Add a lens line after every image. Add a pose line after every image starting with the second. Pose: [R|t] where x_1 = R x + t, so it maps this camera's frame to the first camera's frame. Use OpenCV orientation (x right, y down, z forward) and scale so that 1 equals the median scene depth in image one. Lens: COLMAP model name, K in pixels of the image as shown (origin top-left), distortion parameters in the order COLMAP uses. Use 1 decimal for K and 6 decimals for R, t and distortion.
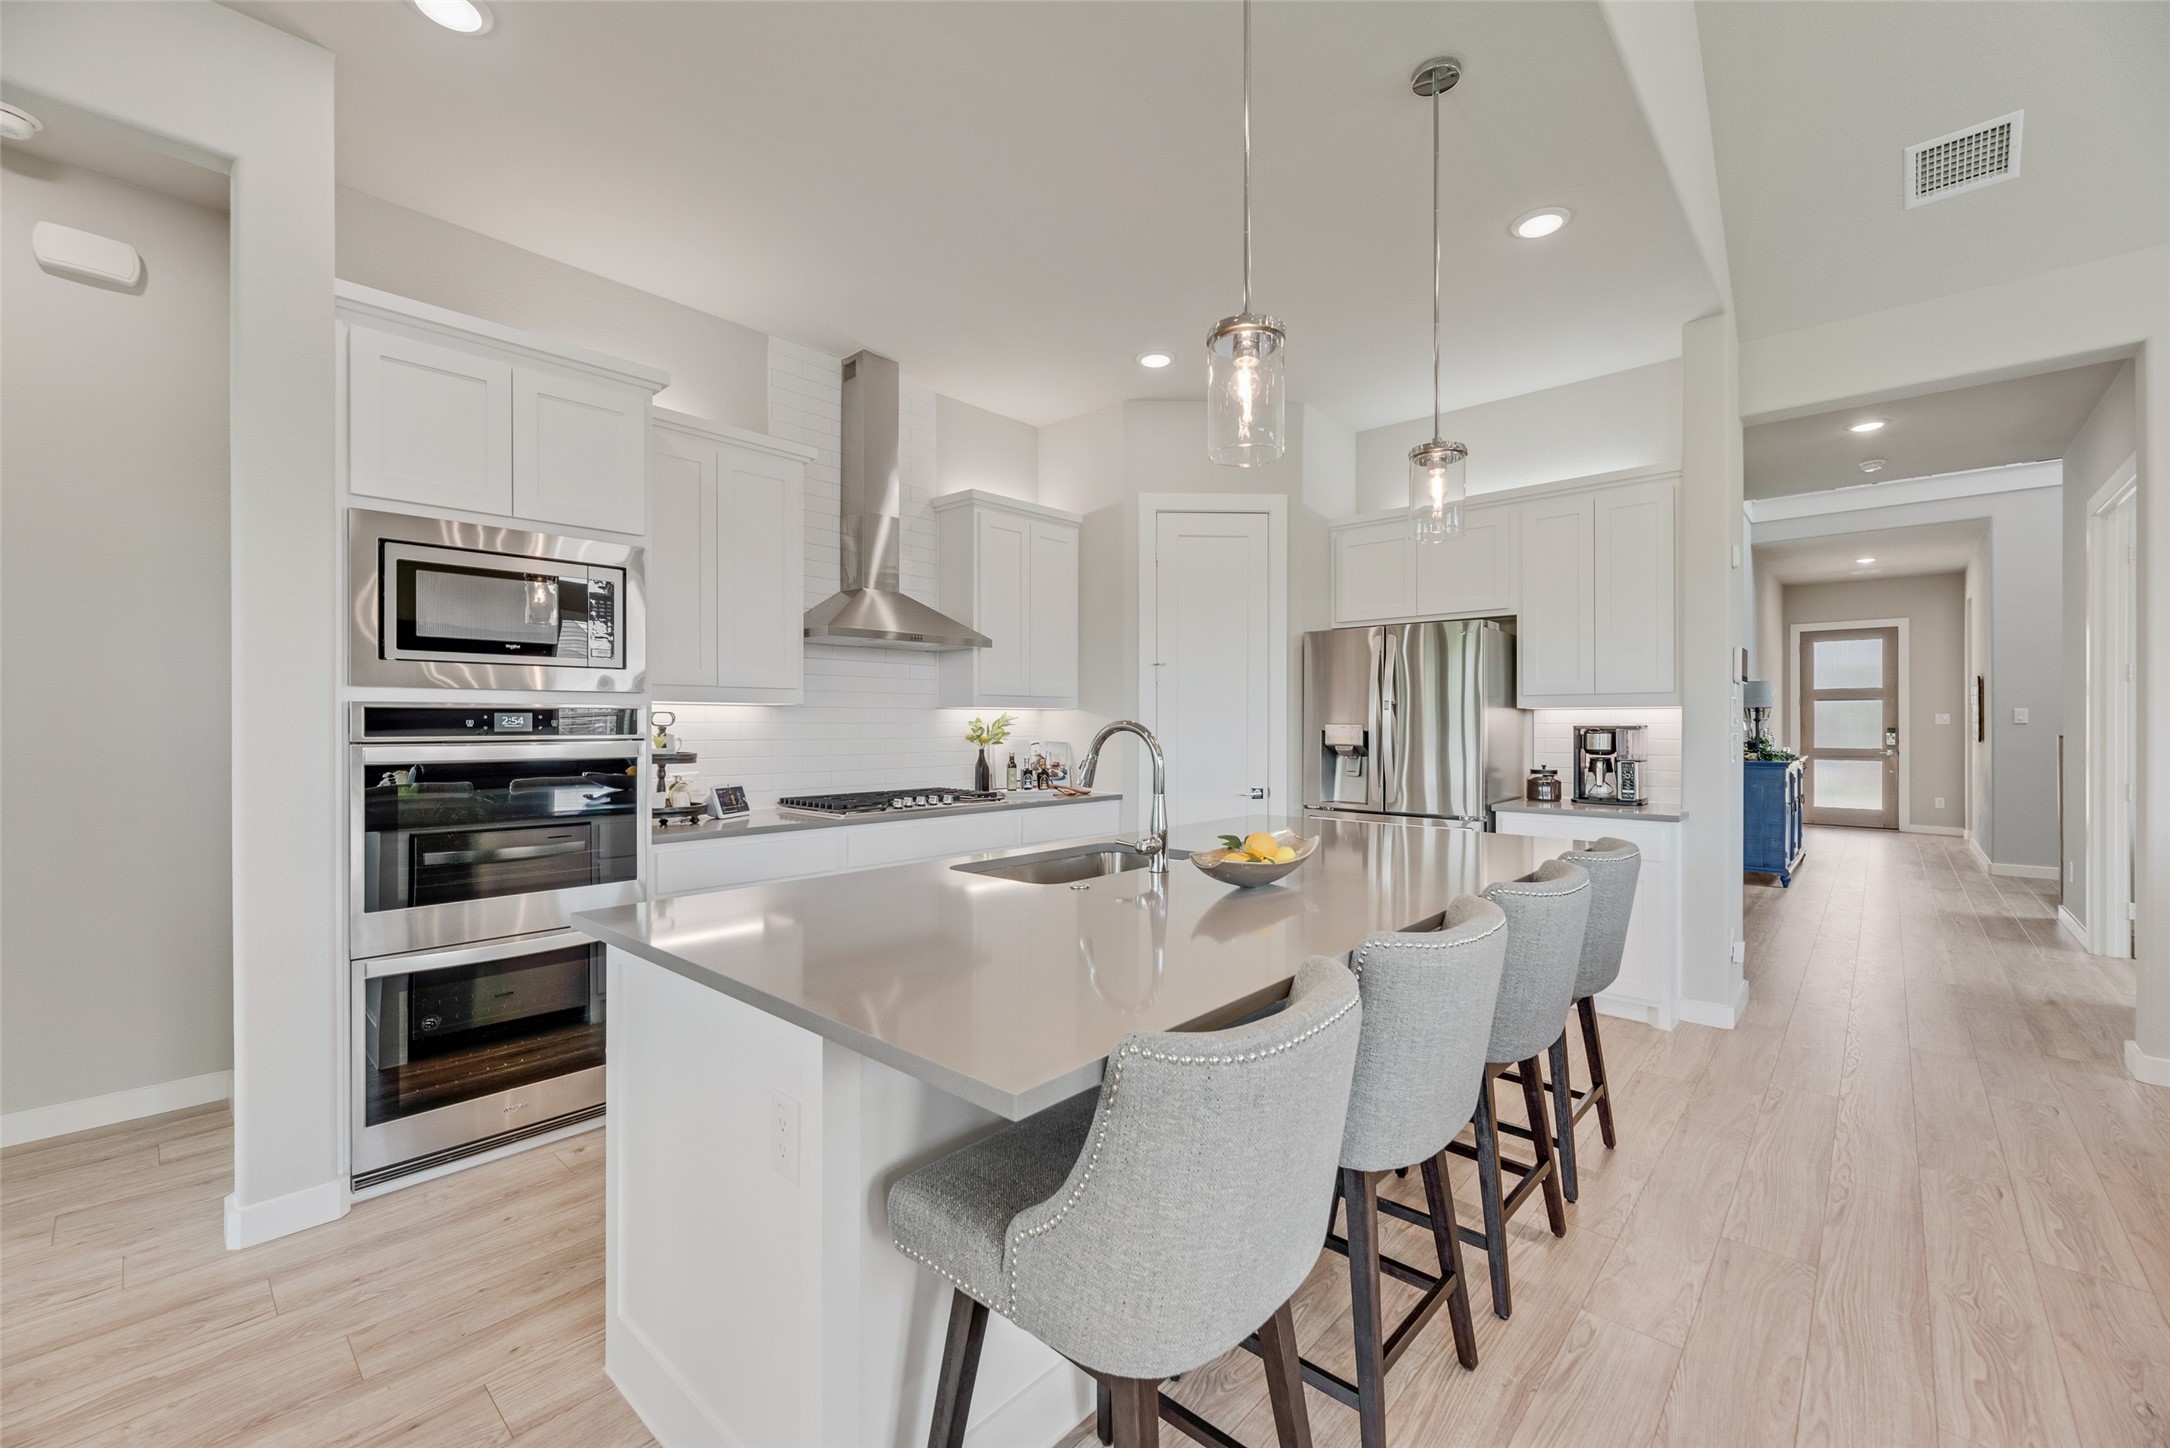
lens RADIAL K [[885.2, 0, 1070.7], [0, 885.2, 724.9], [0, 0, 1]] dist [-0.003519, -0.001111]
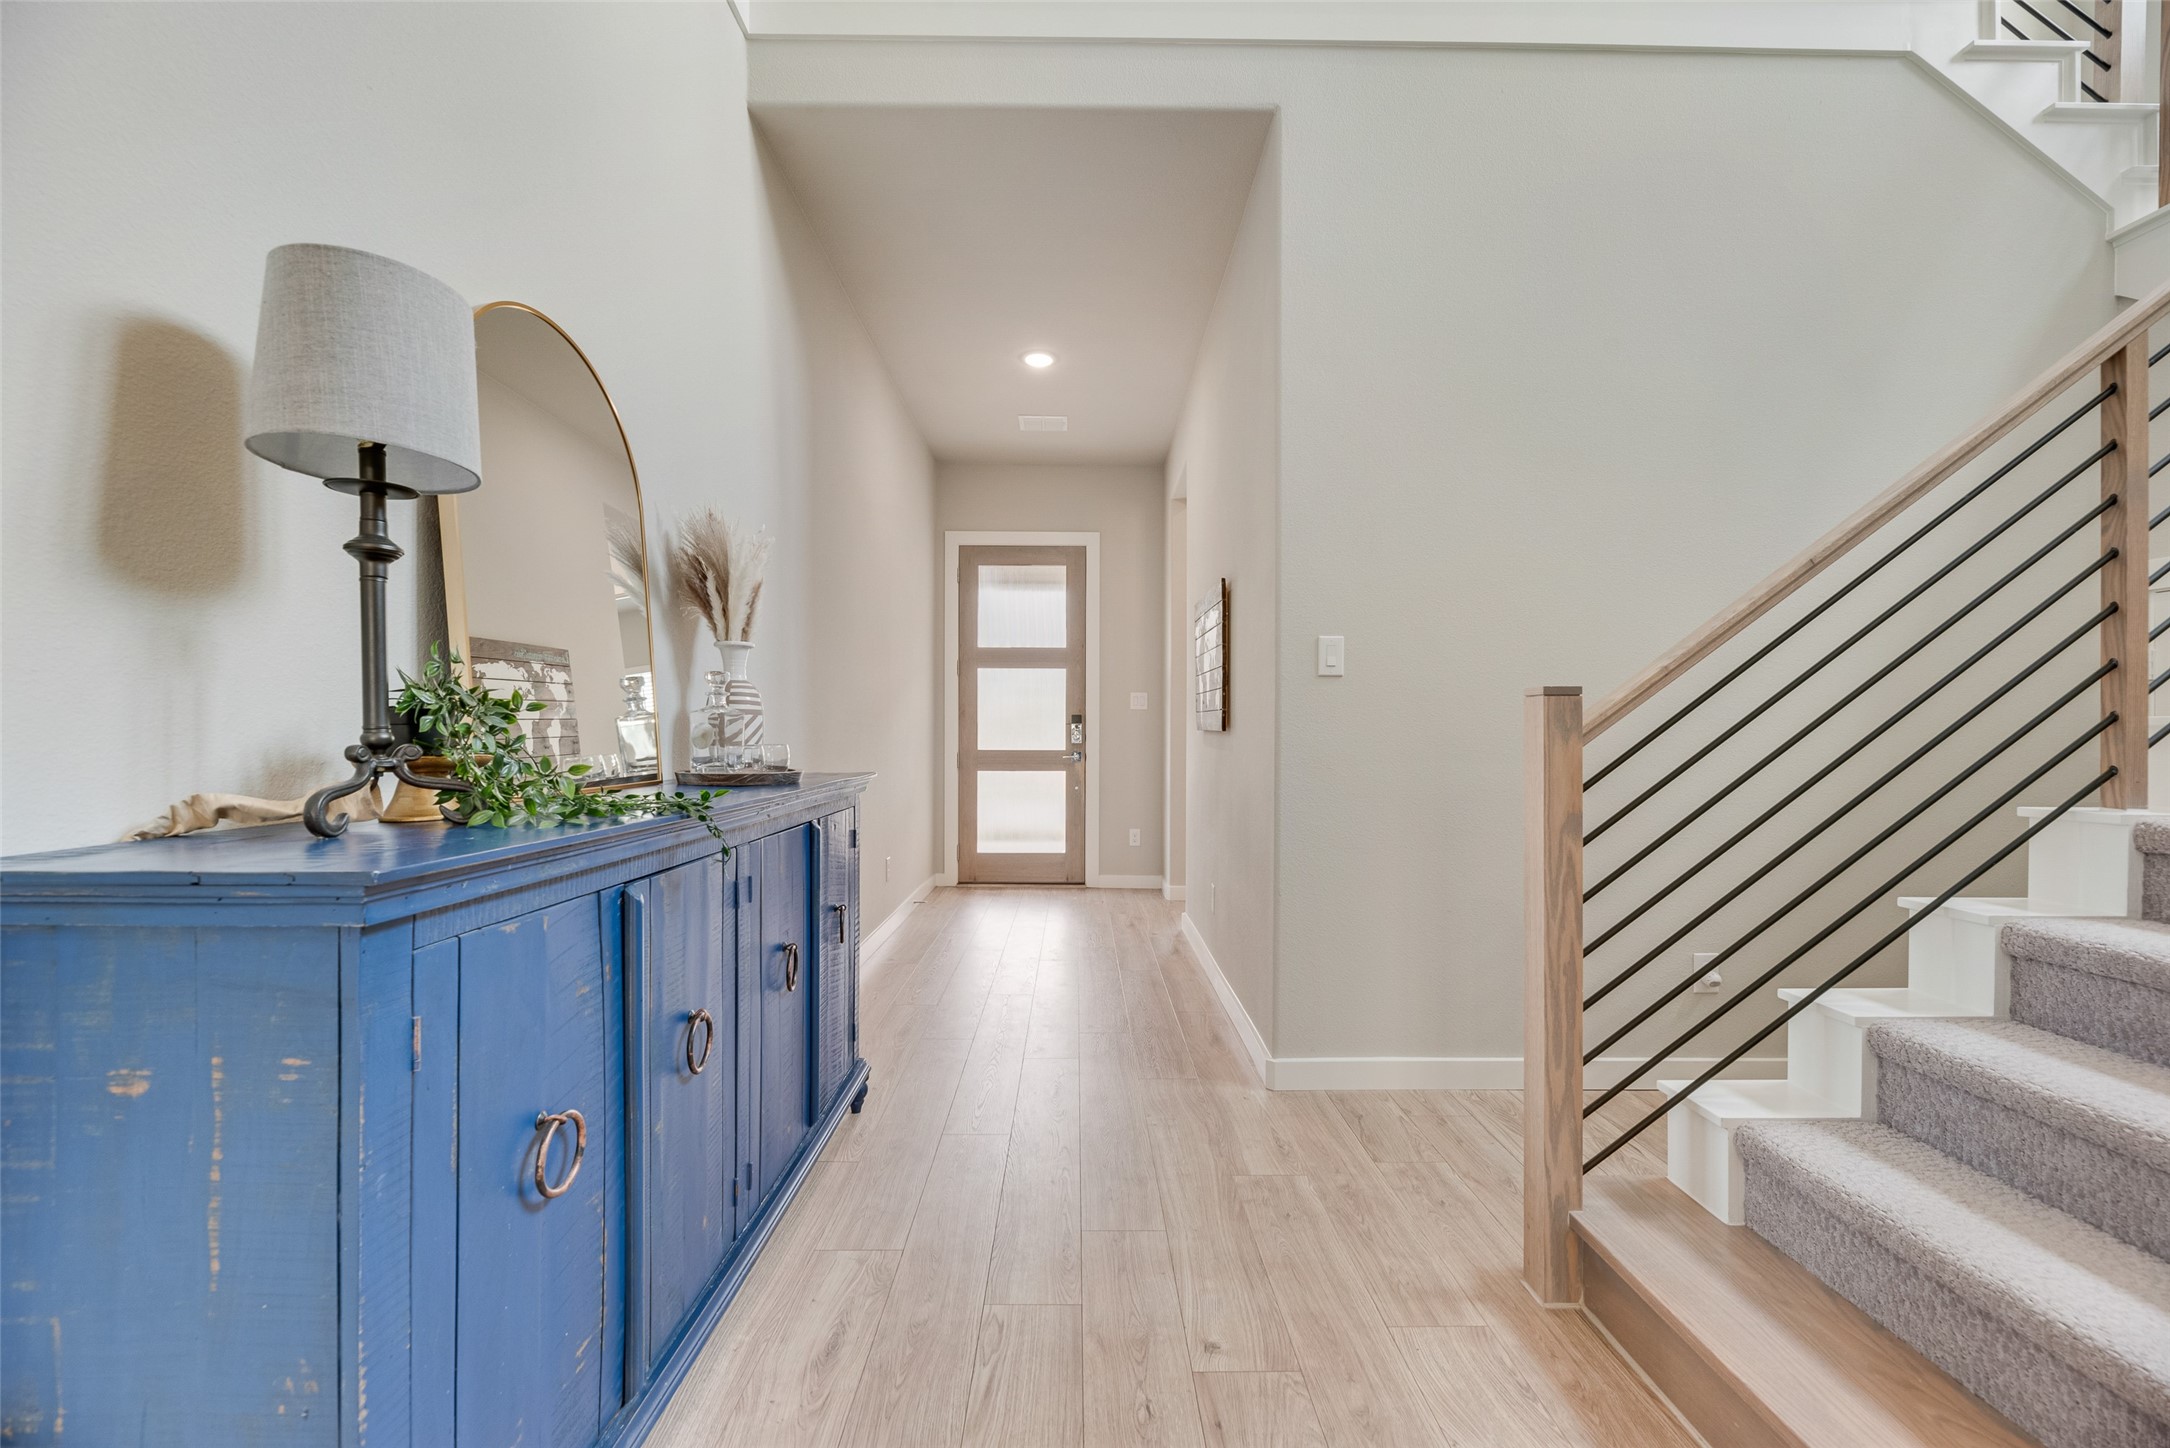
lens RADIAL K [[885.2, 0, 1087.2], [0, 885.2, 731.9], [0, 0, 1]] dist [-0.003519, -0.001111]
pose [[0.725150, 0.004901, 0.688573, 0.518643], [-0.005079, 0.999986, -0.001769, 0.015737], [-0.688572, -0.002215, 0.725165, 0.555645]]
